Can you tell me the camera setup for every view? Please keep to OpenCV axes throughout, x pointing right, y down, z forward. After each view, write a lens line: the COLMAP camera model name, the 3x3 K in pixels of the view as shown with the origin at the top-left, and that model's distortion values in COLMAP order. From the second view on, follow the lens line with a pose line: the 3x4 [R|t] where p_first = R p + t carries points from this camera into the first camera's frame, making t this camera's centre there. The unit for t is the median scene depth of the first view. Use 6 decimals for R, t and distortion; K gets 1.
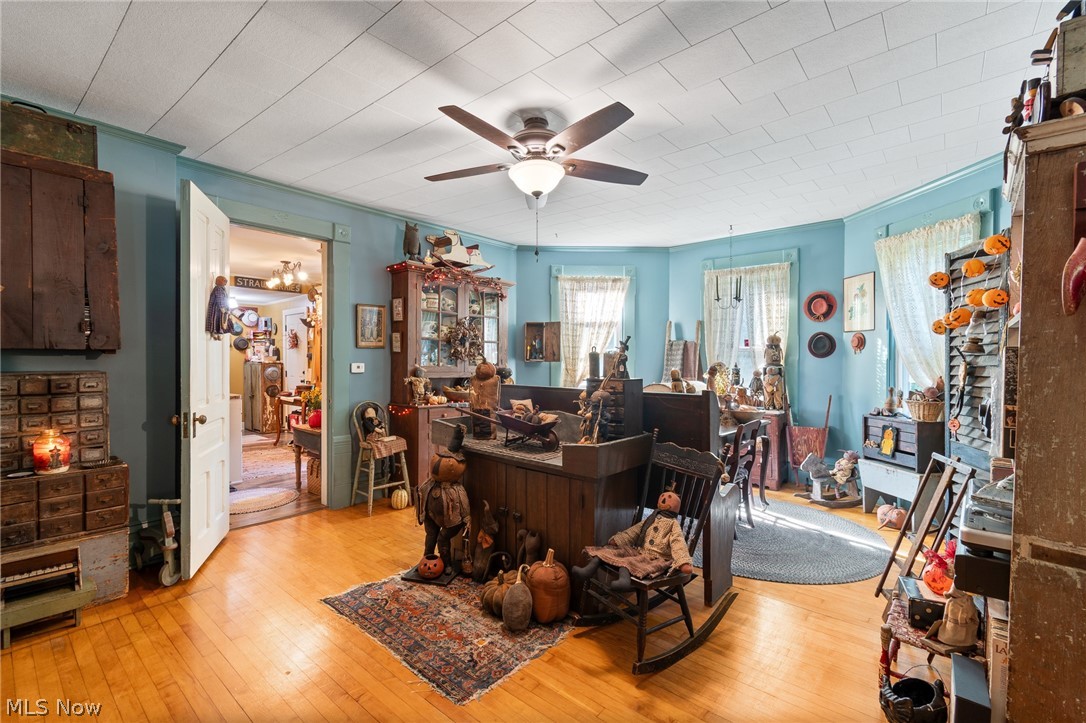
lens RADIAL K [[490.3, 0, 549.8], [0, 490.3, 359.7], [0, 0, 1]] dist [0.004628, -0.001680]
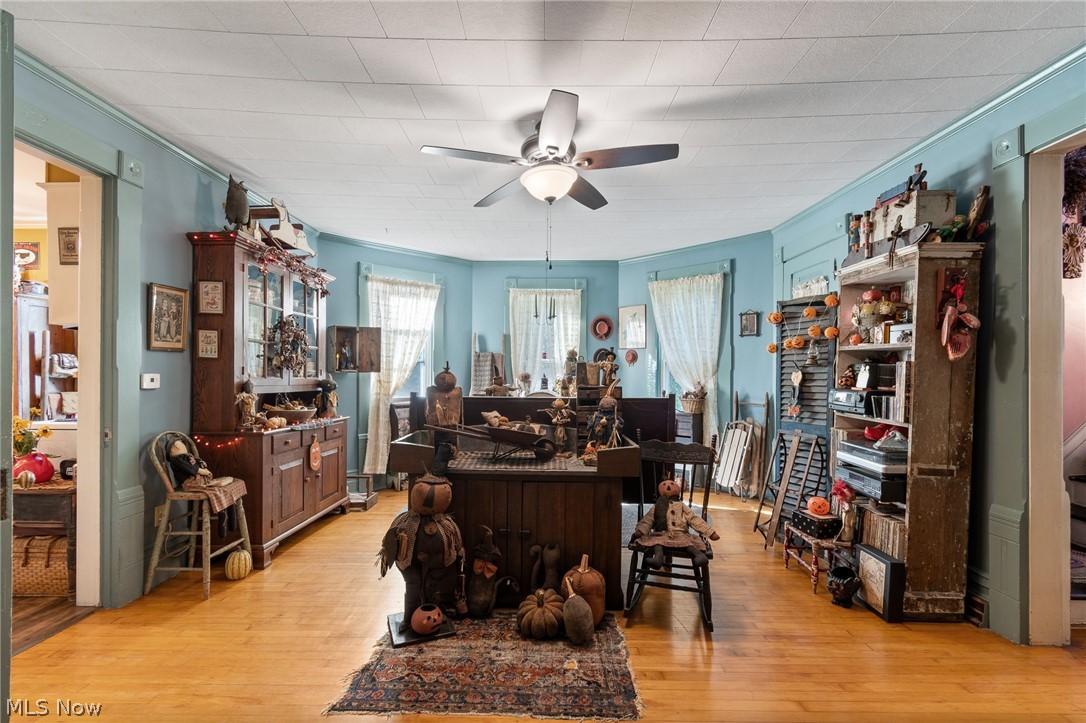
lens RADIAL K [[490.3, 0, 548.4], [0, 490.3, 370.3], [0, 0, 1]] dist [0.004628, -0.001680]
pose [[0.759234, 0.002367, 0.650813, -0.408235], [0.000136, 0.999993, -0.003796, 0.004713], [-0.650818, 0.002970, 0.759228, 0.158131]]
